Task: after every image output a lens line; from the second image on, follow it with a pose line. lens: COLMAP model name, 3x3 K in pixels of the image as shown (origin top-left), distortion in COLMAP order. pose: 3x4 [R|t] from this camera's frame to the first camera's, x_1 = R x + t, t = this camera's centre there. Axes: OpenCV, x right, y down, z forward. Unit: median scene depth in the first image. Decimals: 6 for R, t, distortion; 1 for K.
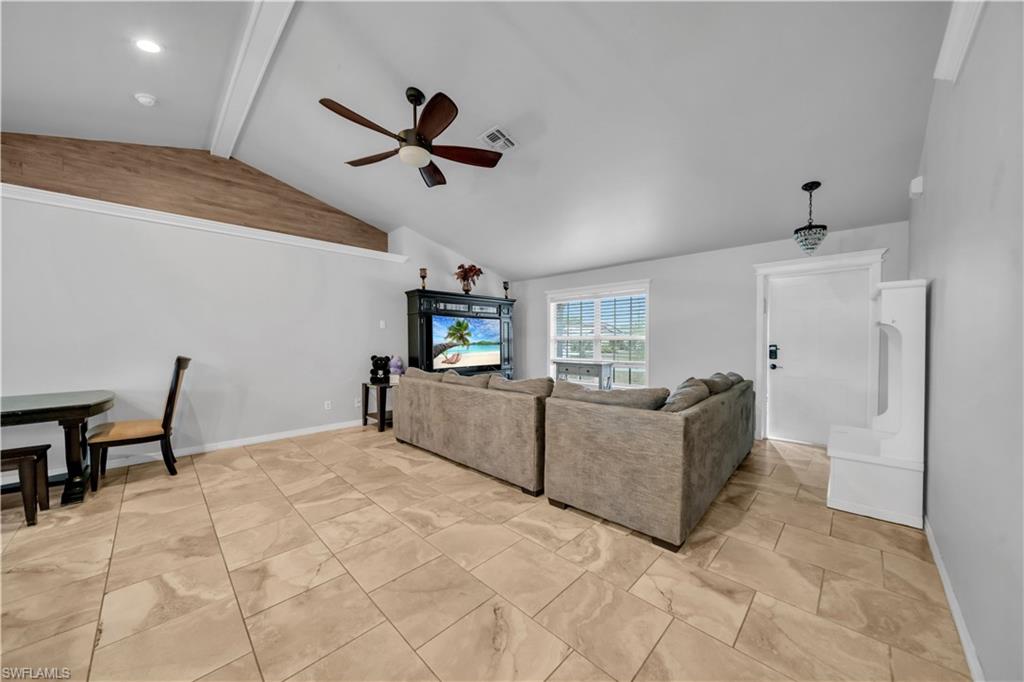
lens RADIAL K [[353.6, 0, 511.9], [0, 353.6, 346.4], [0, 0, 1]] dist [-0.000252, -0.000728]
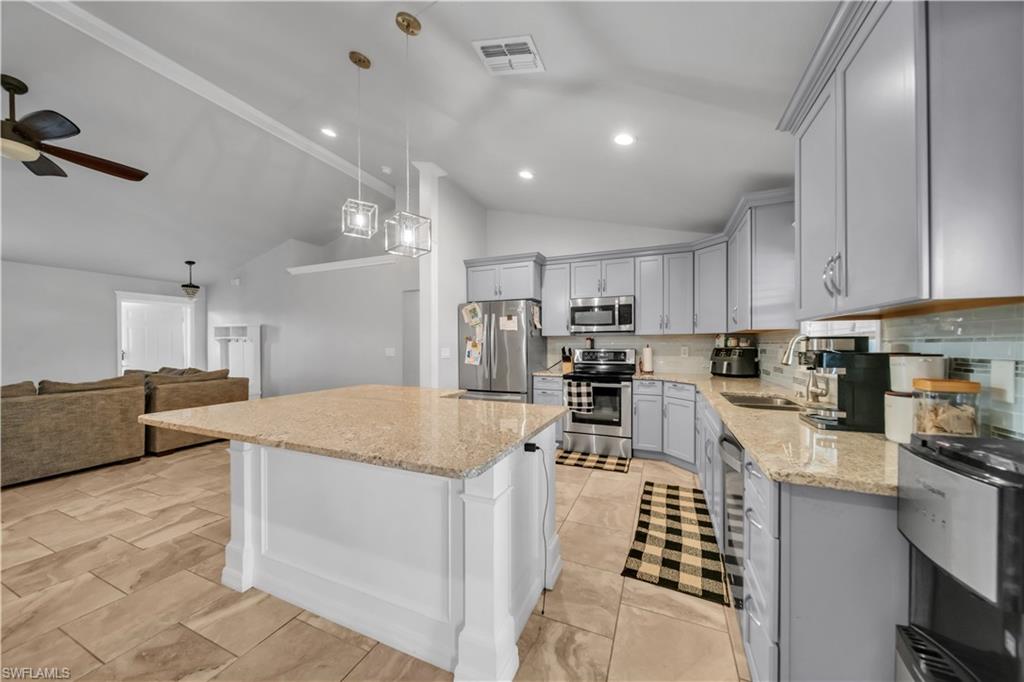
lens RADIAL K [[353.6, 0, 511.9], [0, 353.6, 346.4], [0, 0, 1]] dist [-0.000252, -0.000728]
pose [[-0.361380, -0.002824, 0.932414, -1.236991], [0.020505, 0.999729, 0.010975, -0.003130], [-0.932193, 0.023086, -0.361225, 0.096820]]
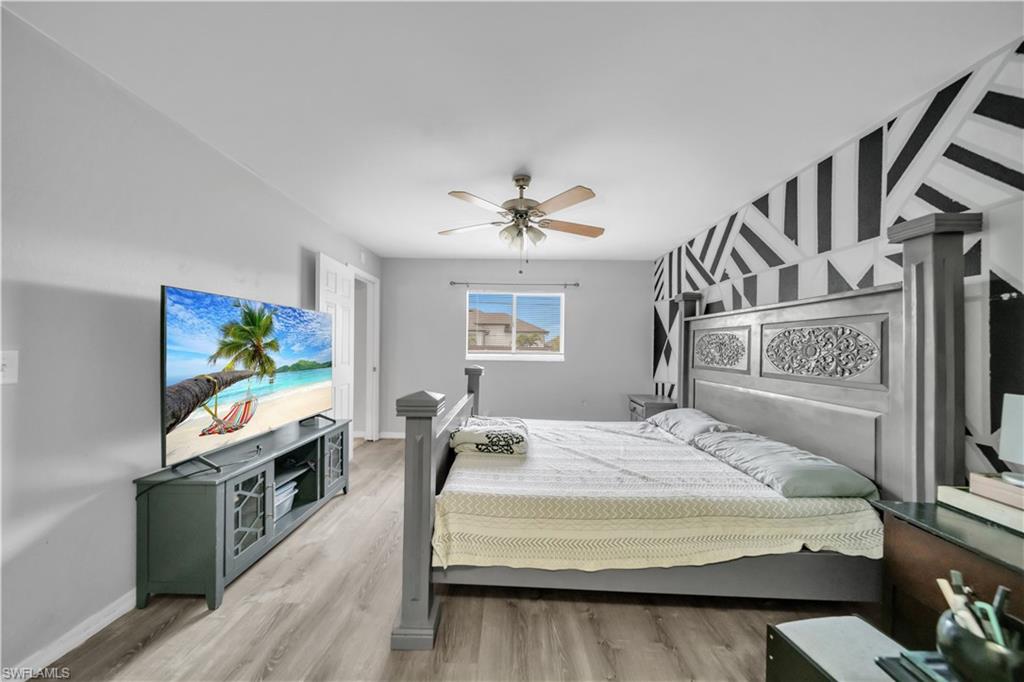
lens RADIAL K [[353.6, 0, 511.9], [0, 353.6, 346.4], [0, 0, 1]] dist [-0.000252, -0.000728]
pose [[0.725855, 0.003563, 0.687839, -0.301005], [0.003783, 0.999951, -0.009171, -0.043464], [-0.687838, 0.009259, 0.725805, 0.805707]]
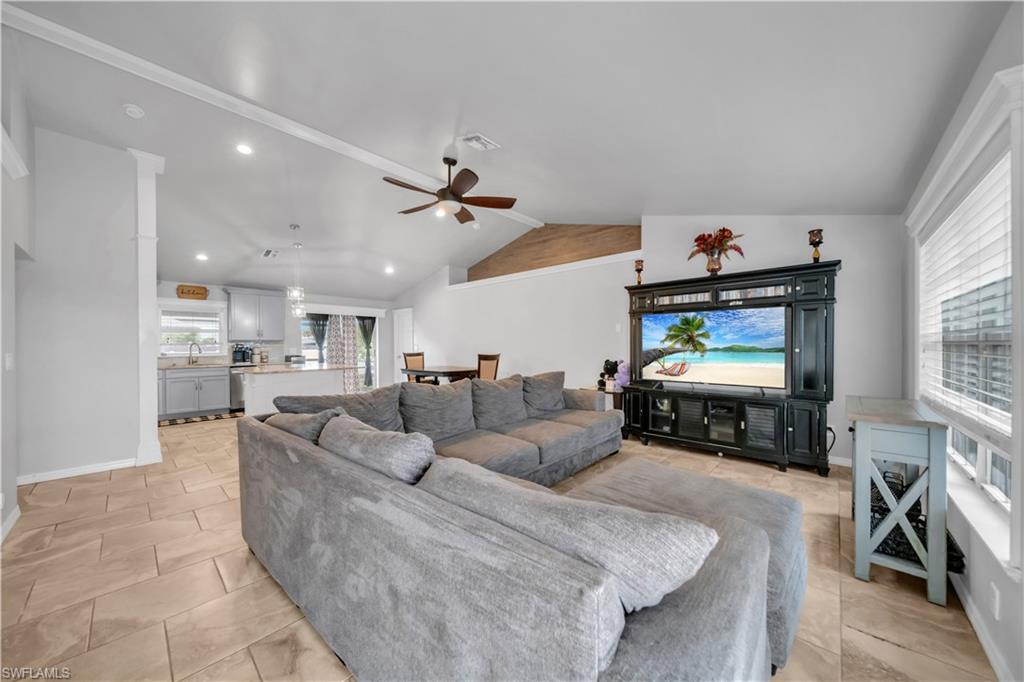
lens RADIAL K [[353.6, 0, 511.9], [0, 353.6, 346.4], [0, 0, 1]] dist [-0.000252, -0.000728]
pose [[0.036657, 0.005559, -0.999312, 0.814656], [-0.013613, 0.999895, 0.005063, -0.017539], [0.999235, 0.013418, 0.036729, 0.914036]]
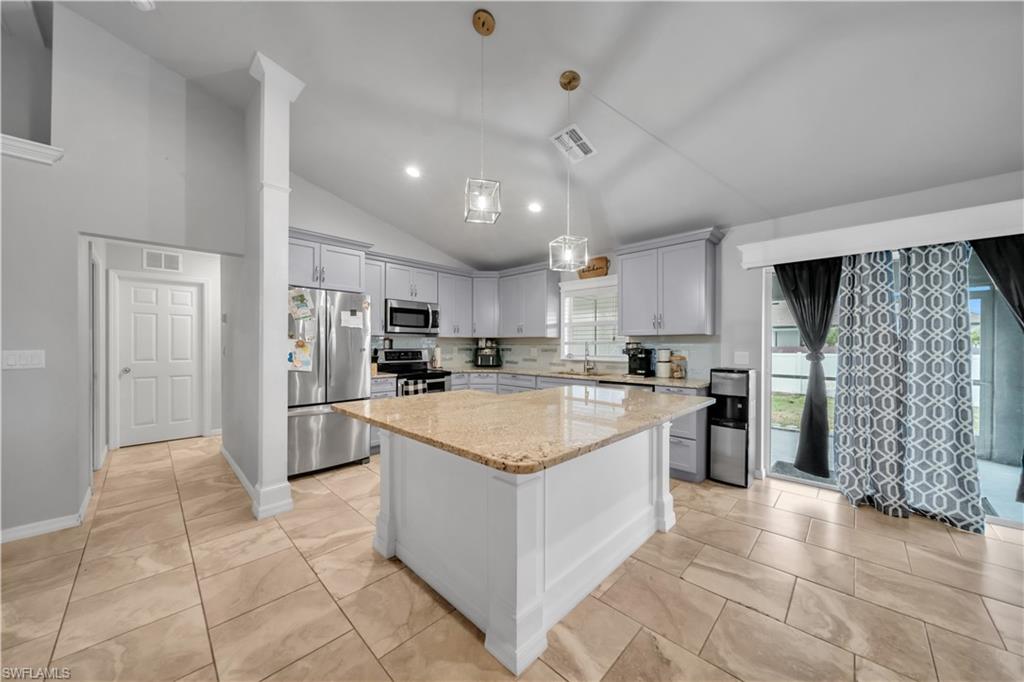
lens RADIAL K [[353.6, 0, 511.9], [0, 353.6, 346.4], [0, 0, 1]] dist [-0.000252, -0.000728]
pose [[-0.999982, -0.001982, -0.005588, -0.645379], [-0.002100, 0.999773, 0.021222, -0.011901], [0.005545, 0.021233, -0.999759, 0.630747]]
